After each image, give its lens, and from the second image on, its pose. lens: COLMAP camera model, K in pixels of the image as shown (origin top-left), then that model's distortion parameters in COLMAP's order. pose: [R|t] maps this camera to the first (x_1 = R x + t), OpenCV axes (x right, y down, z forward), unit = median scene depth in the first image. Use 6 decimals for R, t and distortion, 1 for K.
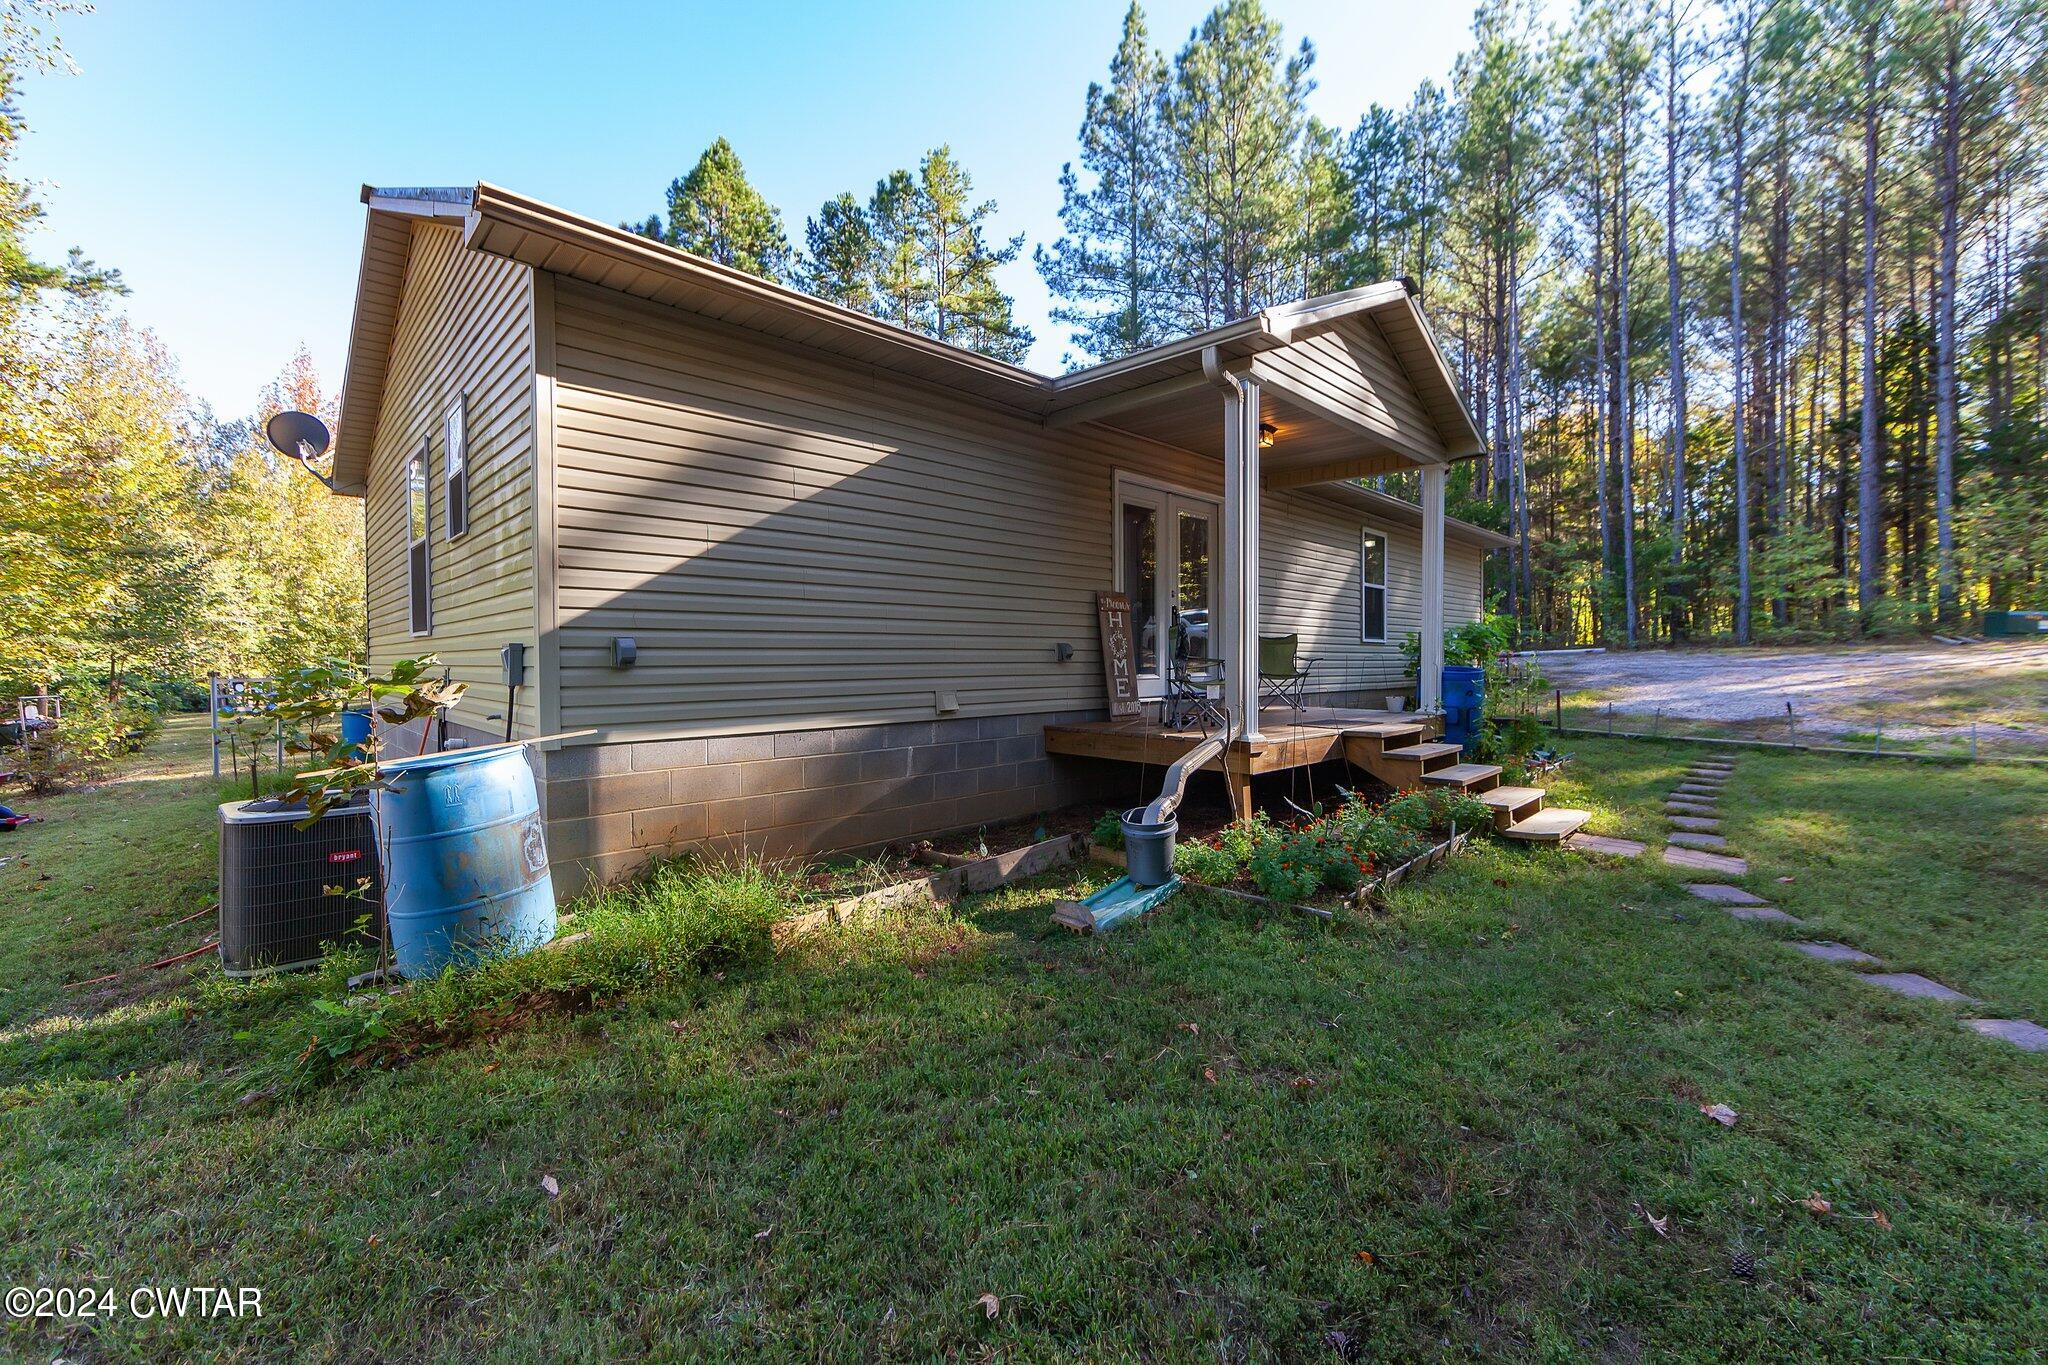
lens RADIAL K [[806.4, 0, 1020.4], [0, 806.4, 669.0], [0, 0, 1]] dist [-0.000094, -0.000001]
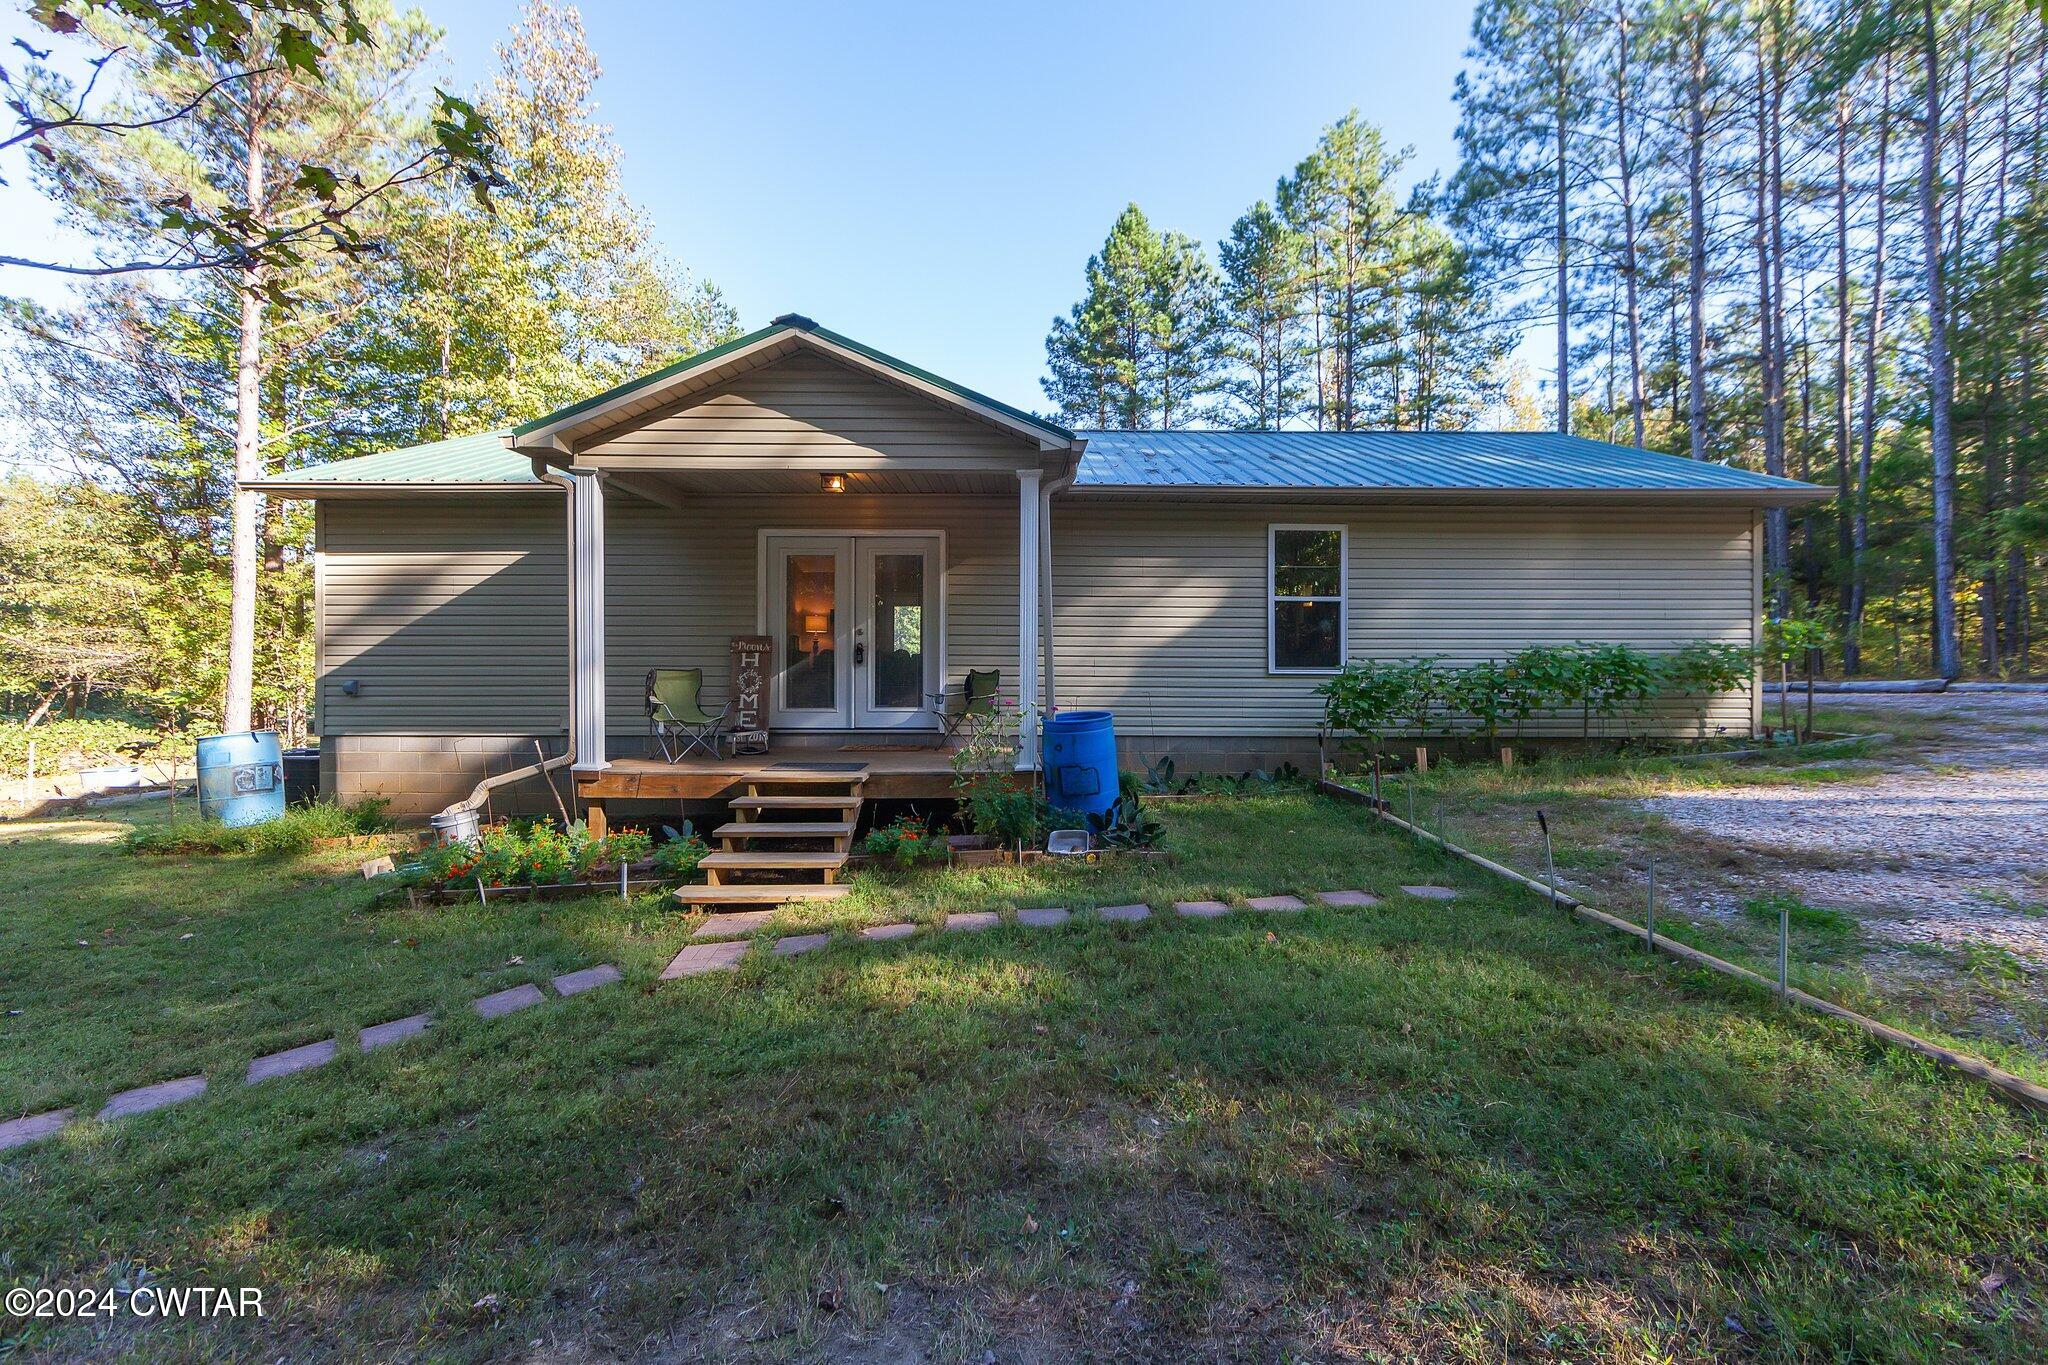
lens RADIAL K [[826.8, 0, 1024.8], [0, 826.8, 671.2], [0, 0, 1]] dist [-0.003691, 0.000292]
pose [[0.728100, 0.002310, -0.685467, 0.298860], [-0.012908, 0.999863, -0.010342, -0.009910], [0.685350, 0.016378, 0.728030, 0.100896]]
